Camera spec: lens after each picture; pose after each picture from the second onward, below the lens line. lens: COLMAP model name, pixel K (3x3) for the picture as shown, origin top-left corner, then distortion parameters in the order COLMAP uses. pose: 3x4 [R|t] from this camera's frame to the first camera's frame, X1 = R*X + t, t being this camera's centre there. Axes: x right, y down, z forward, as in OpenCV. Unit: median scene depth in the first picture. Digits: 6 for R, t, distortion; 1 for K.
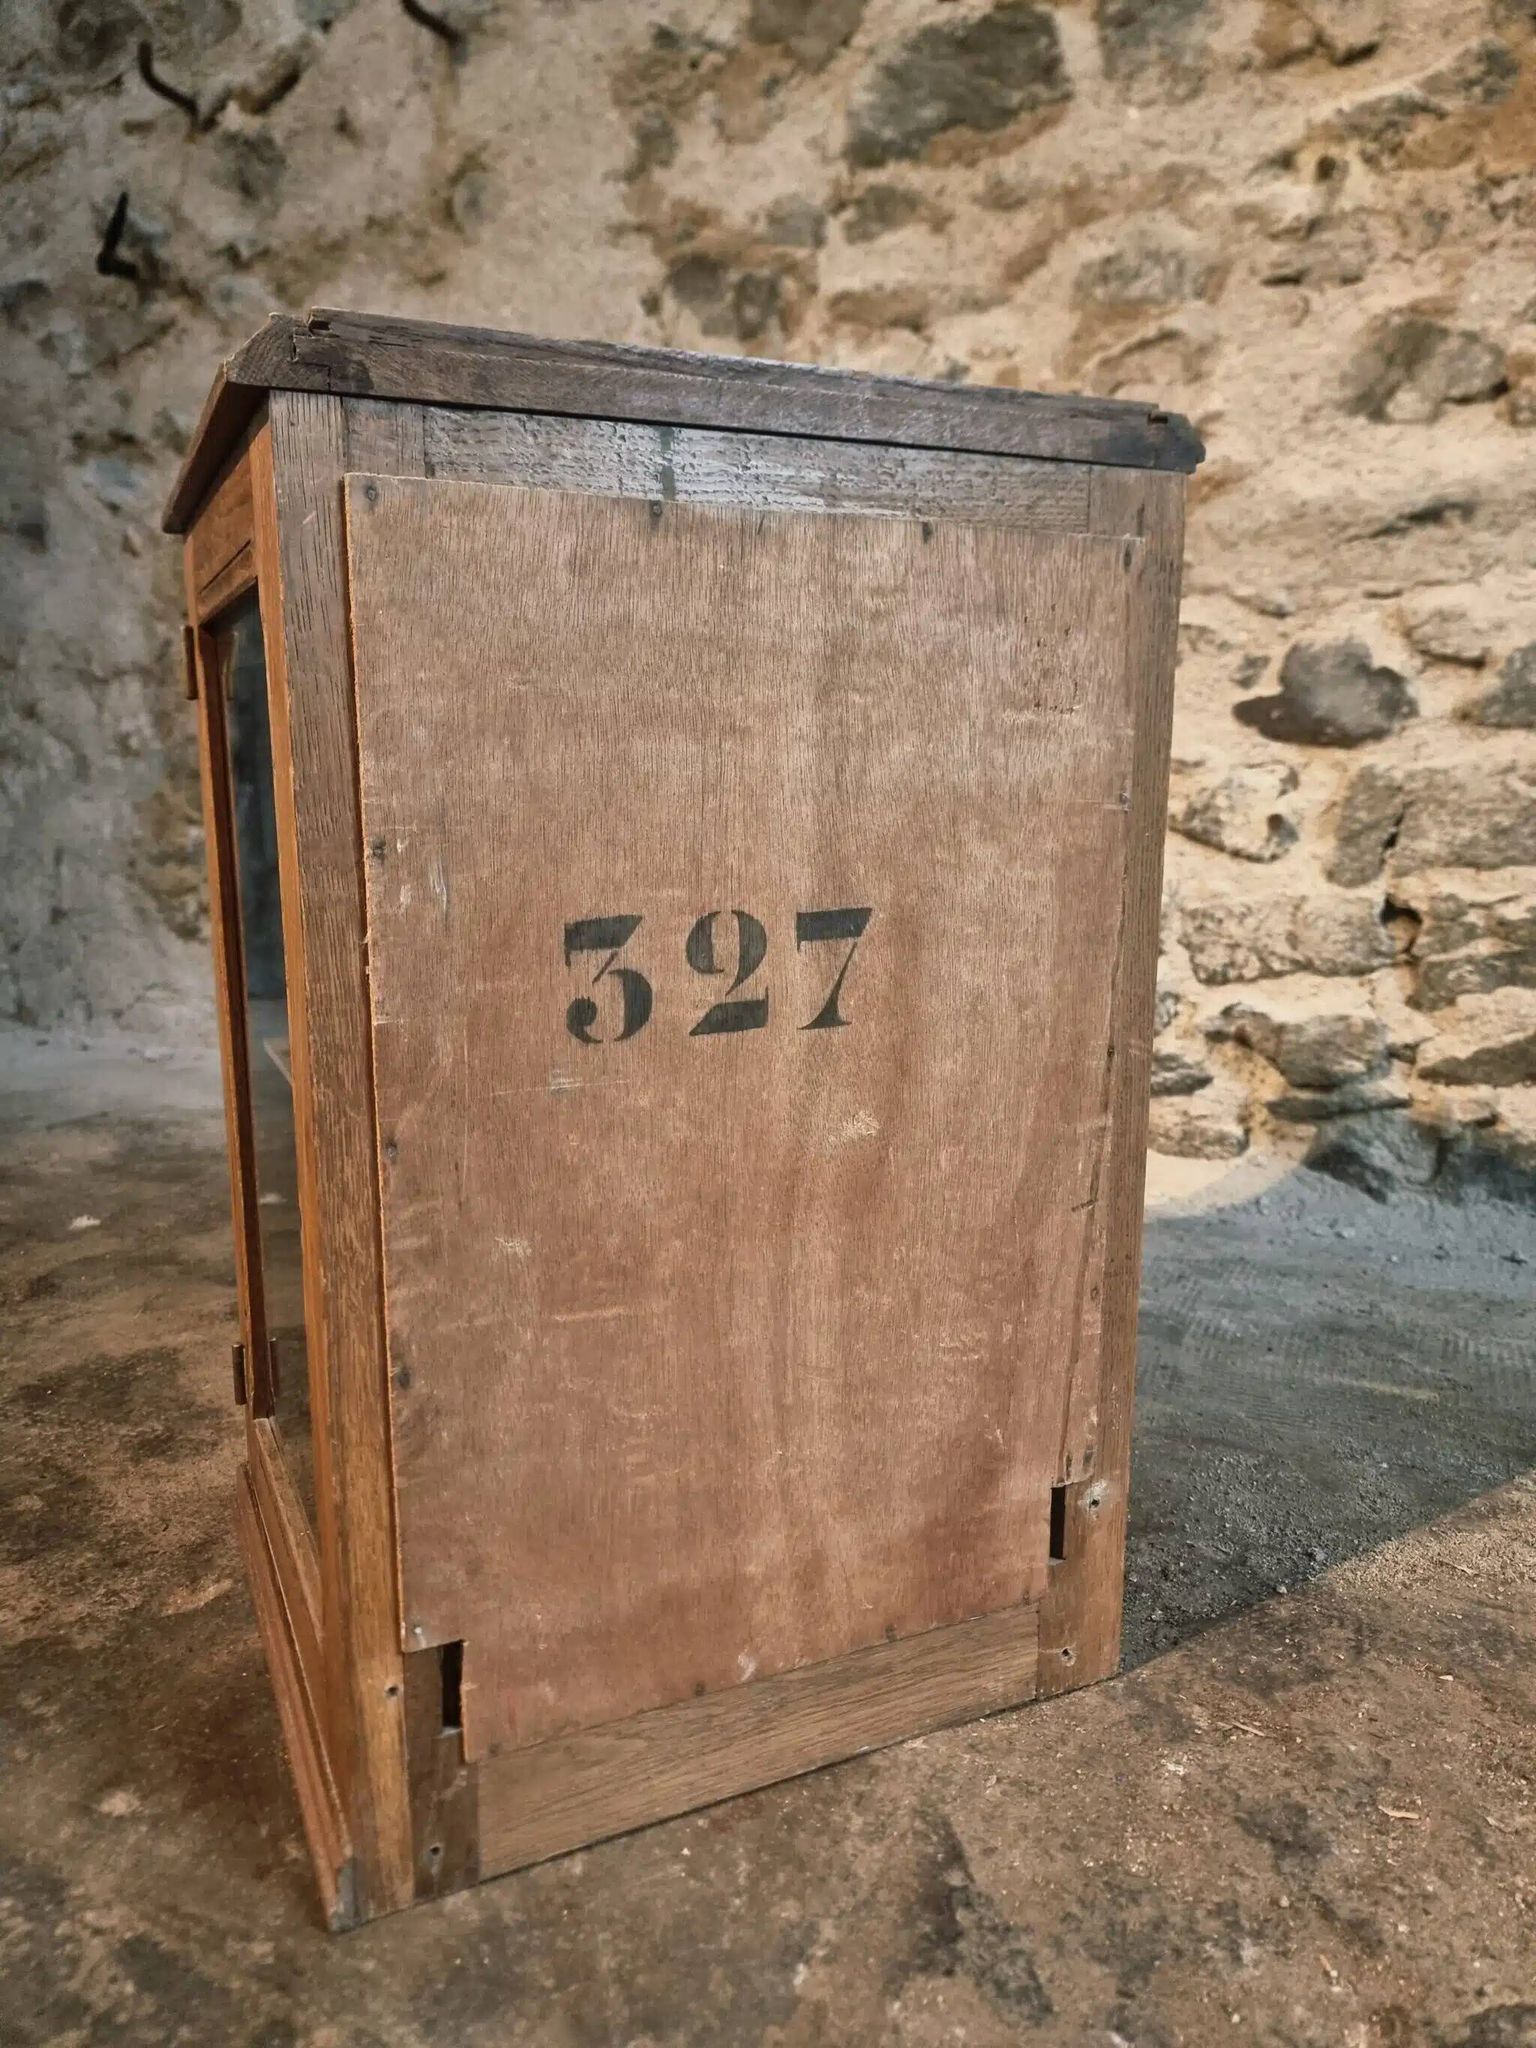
lens RADIAL K [[1434.3, 0, 744.8], [0, 1434.3, 1036.6], [0, 0, 1]] dist [0.061602, -0.069955]
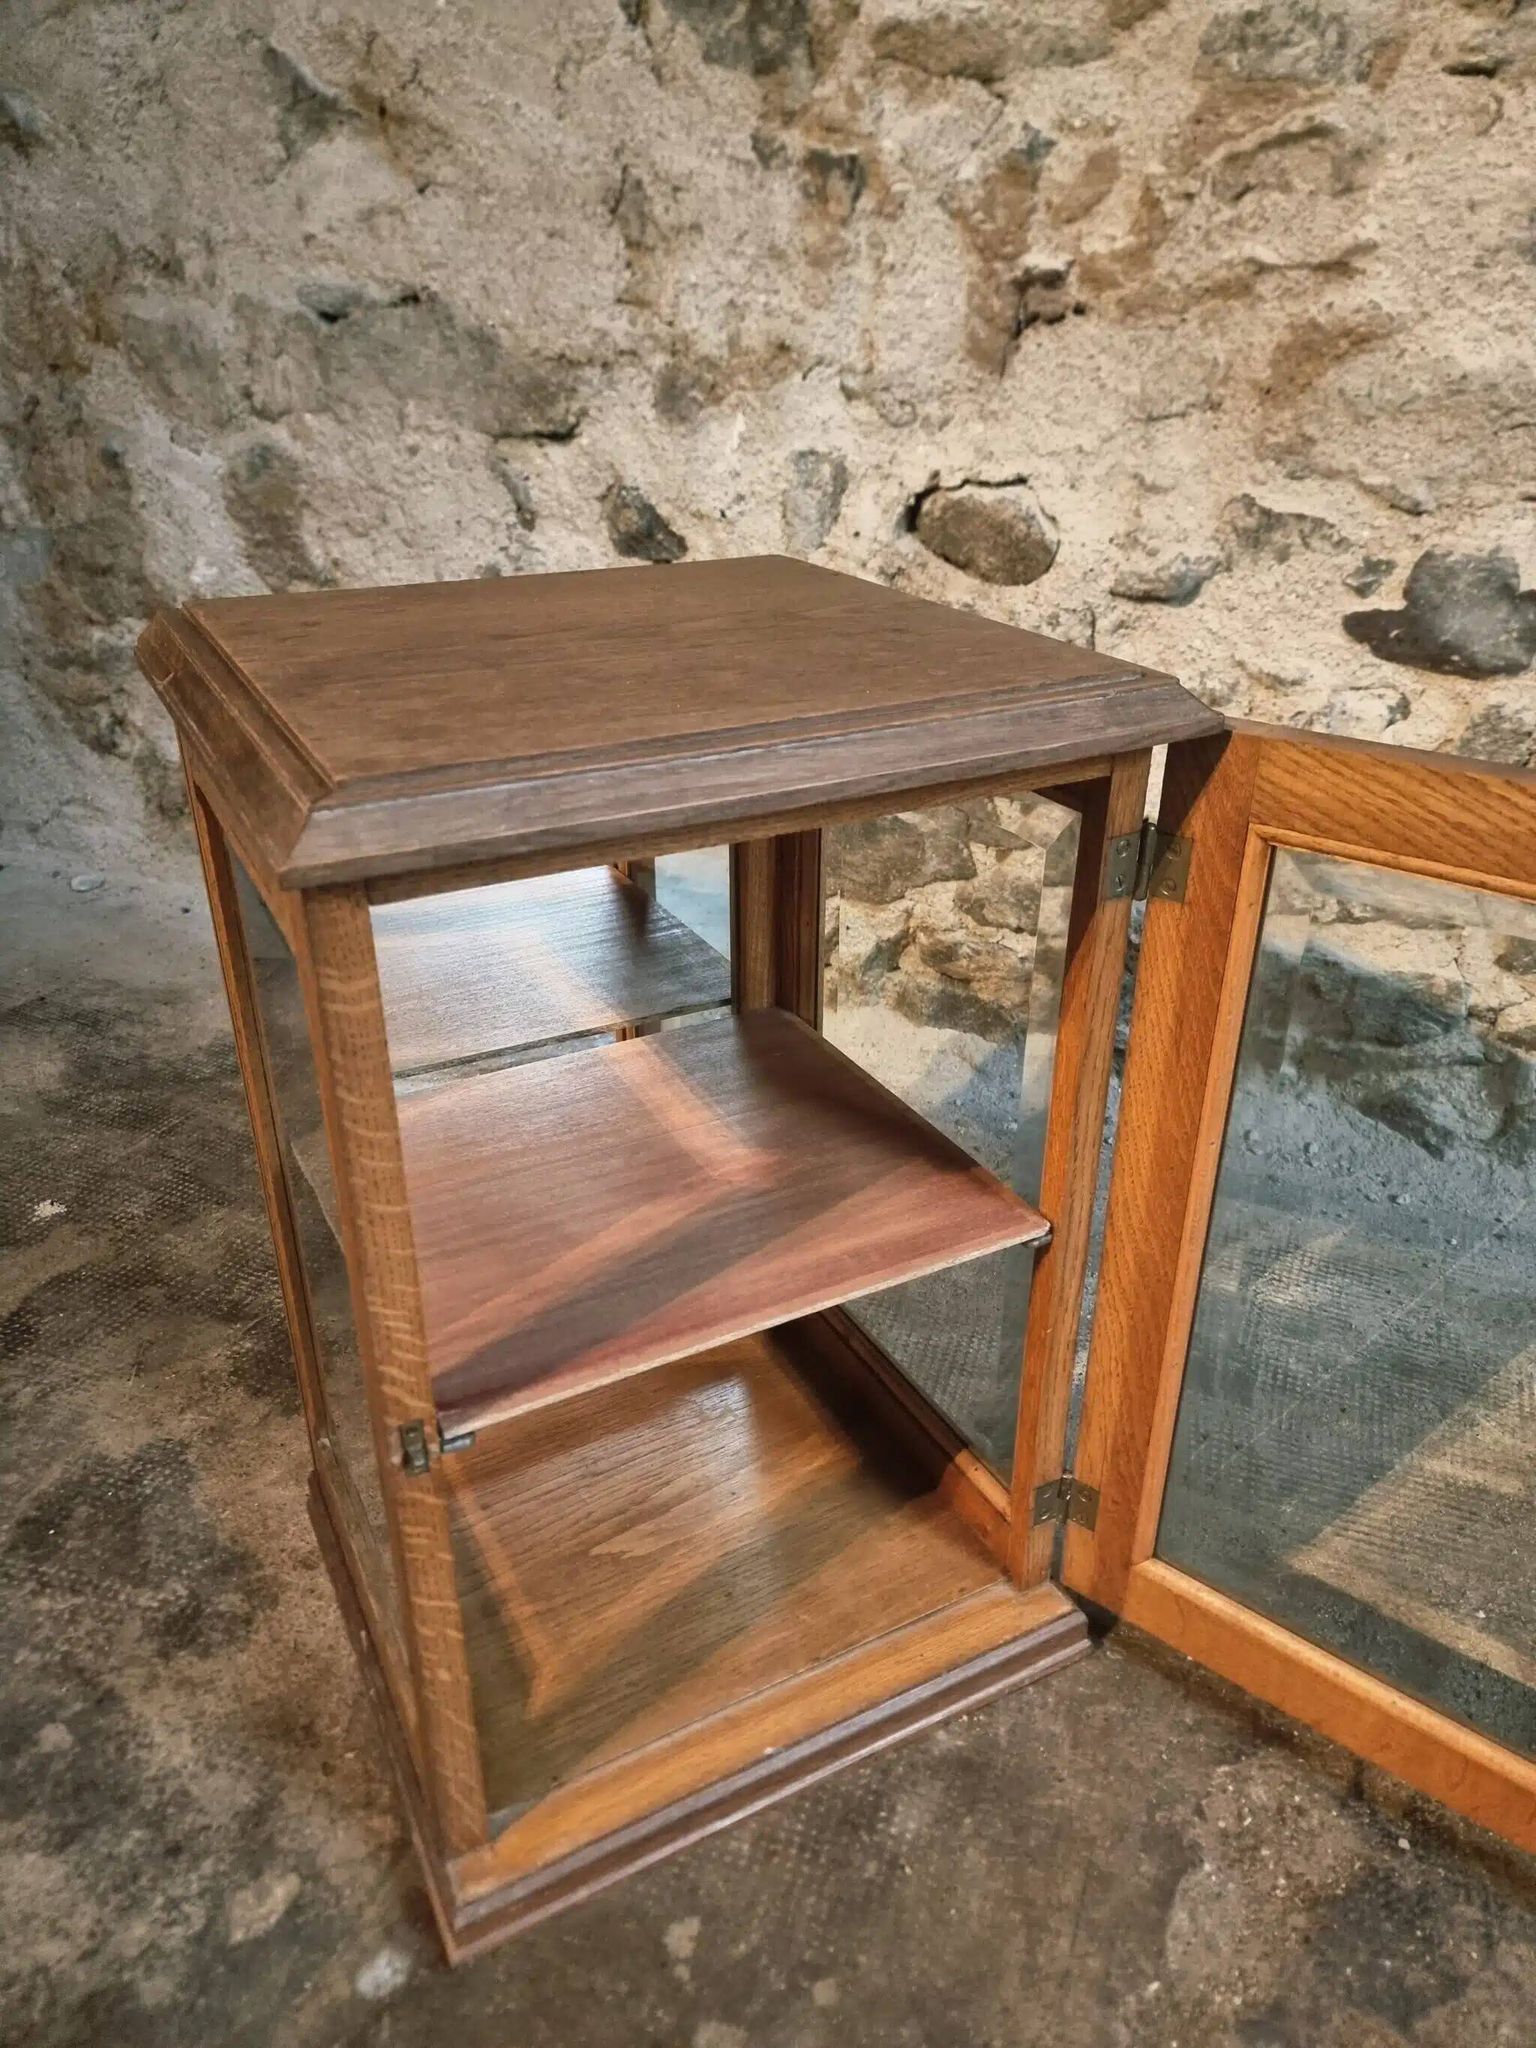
lens RADIAL K [[1422.9, 0, 759.1], [0, 1422.9, 1020.7], [0, 0, 1]] dist [0.061964, -0.060657]
pose [[0.998351, -0.016904, 0.054862, -0.059336], [0.001393, 0.962520, 0.271206, -0.235189], [-0.057390, -0.270682, 0.960957, 0.141924]]
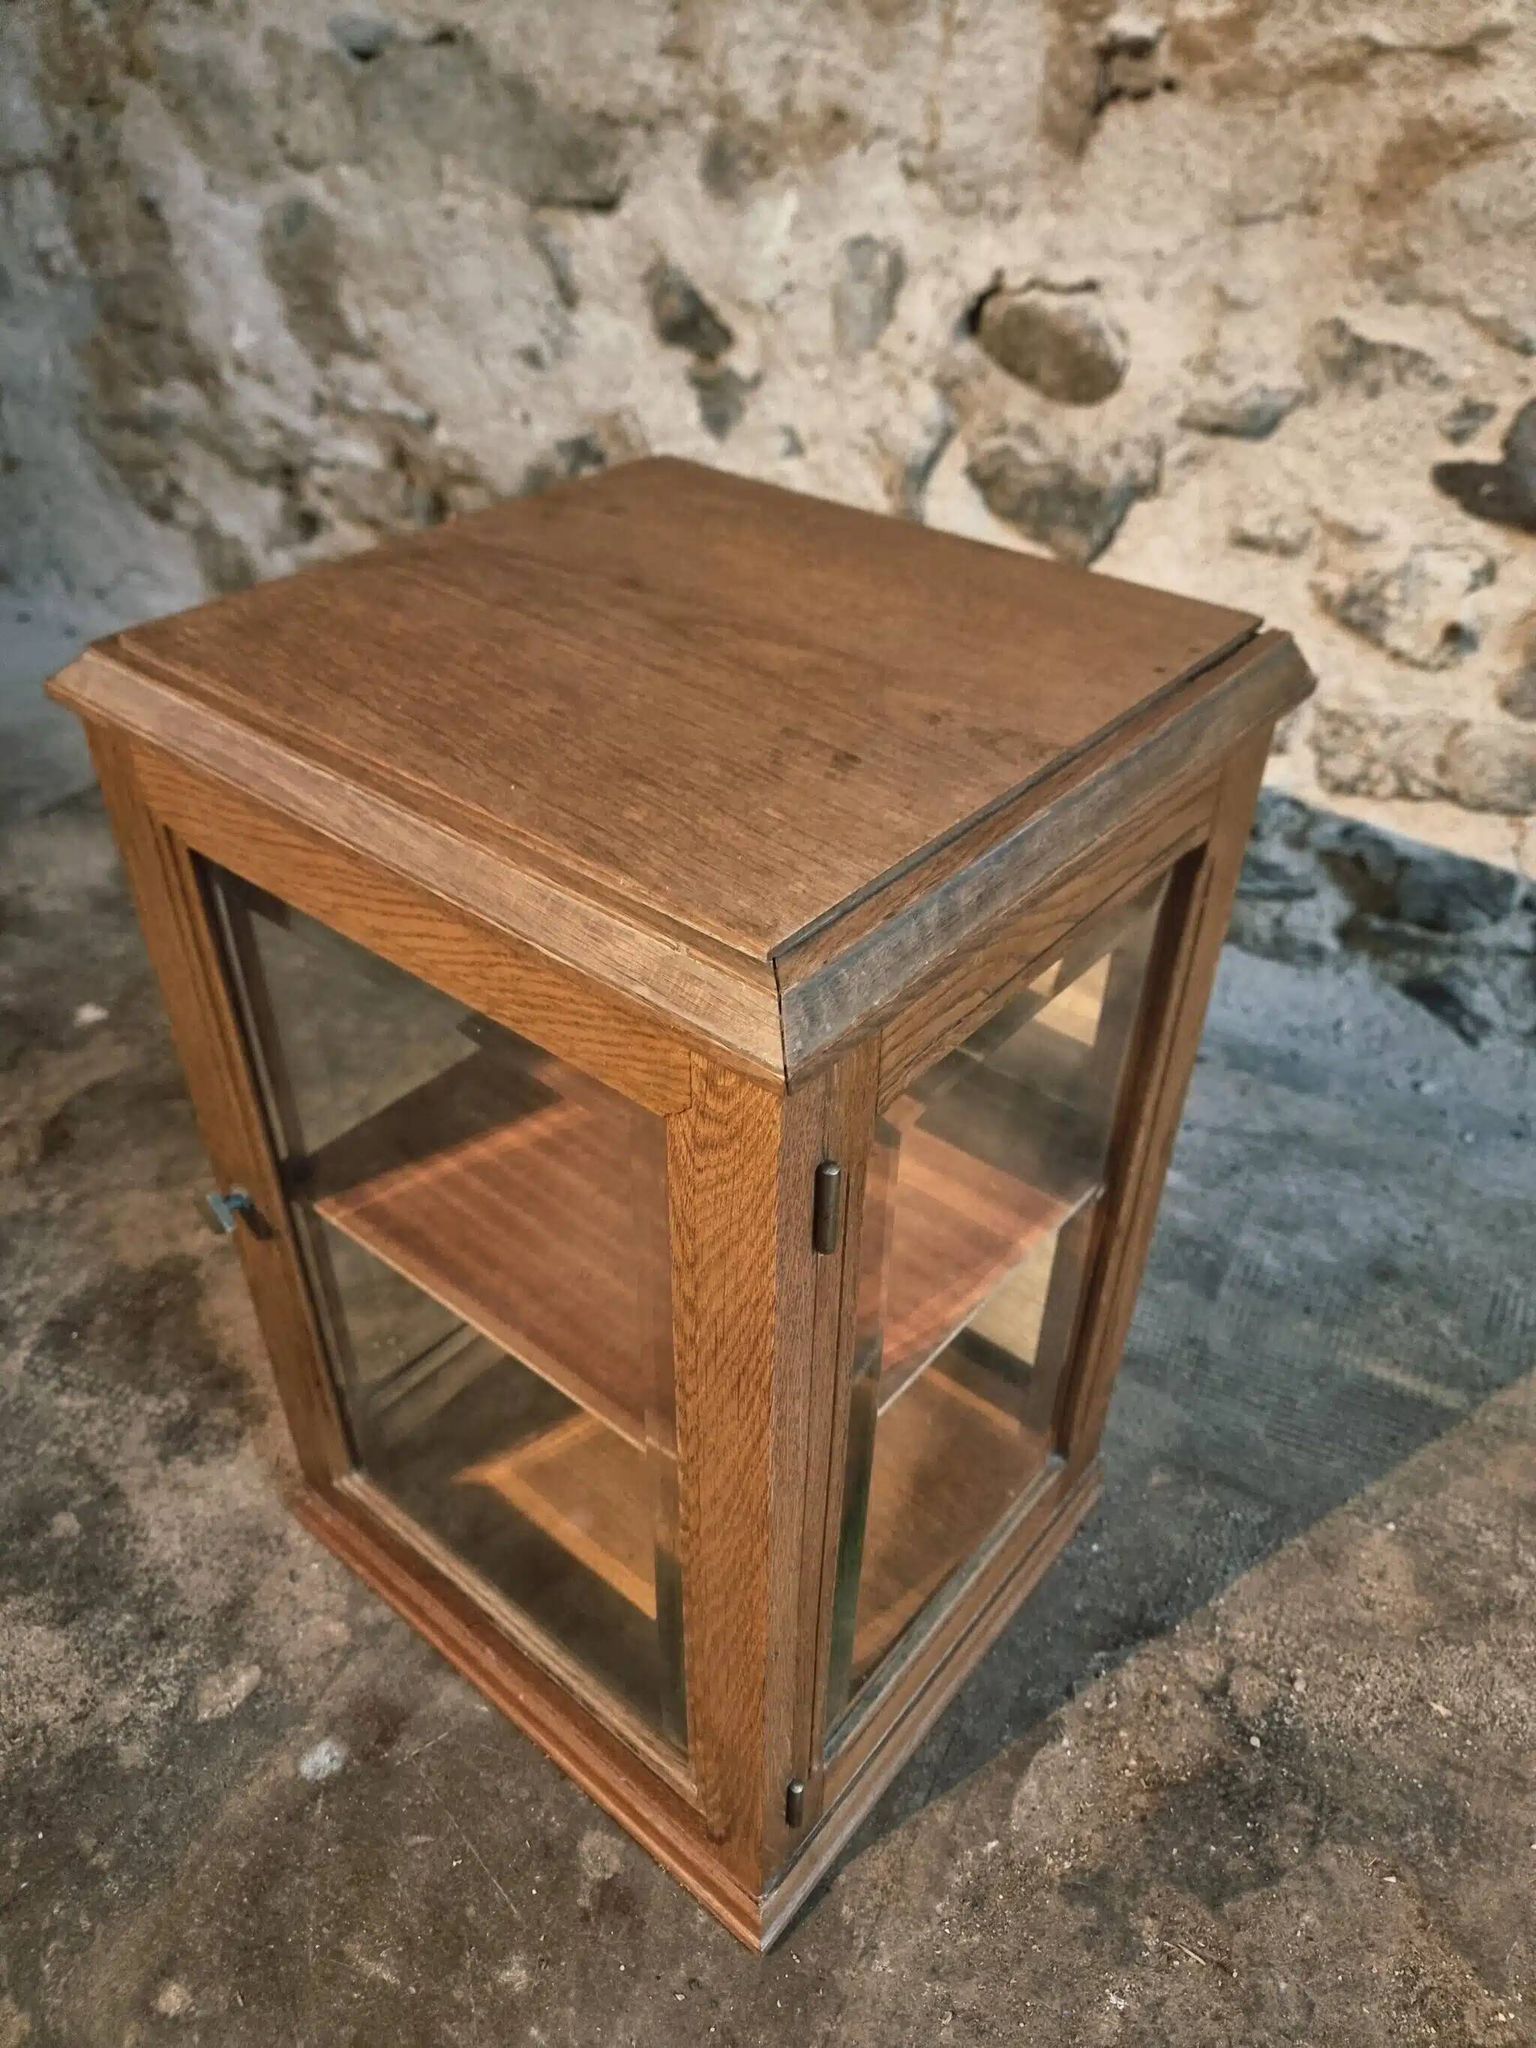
lens RADIAL K [[1447.5, 0, 757.5], [0, 1447.5, 1034.3], [0, 0, 1]] dist [0.058900, -0.066582]
pose [[0.998759, 0.037972, -0.032238, 0.015654], [-0.019330, 0.891941, 0.451738, -0.310865], [0.045908, -0.450554, 0.891568, 0.157214]]
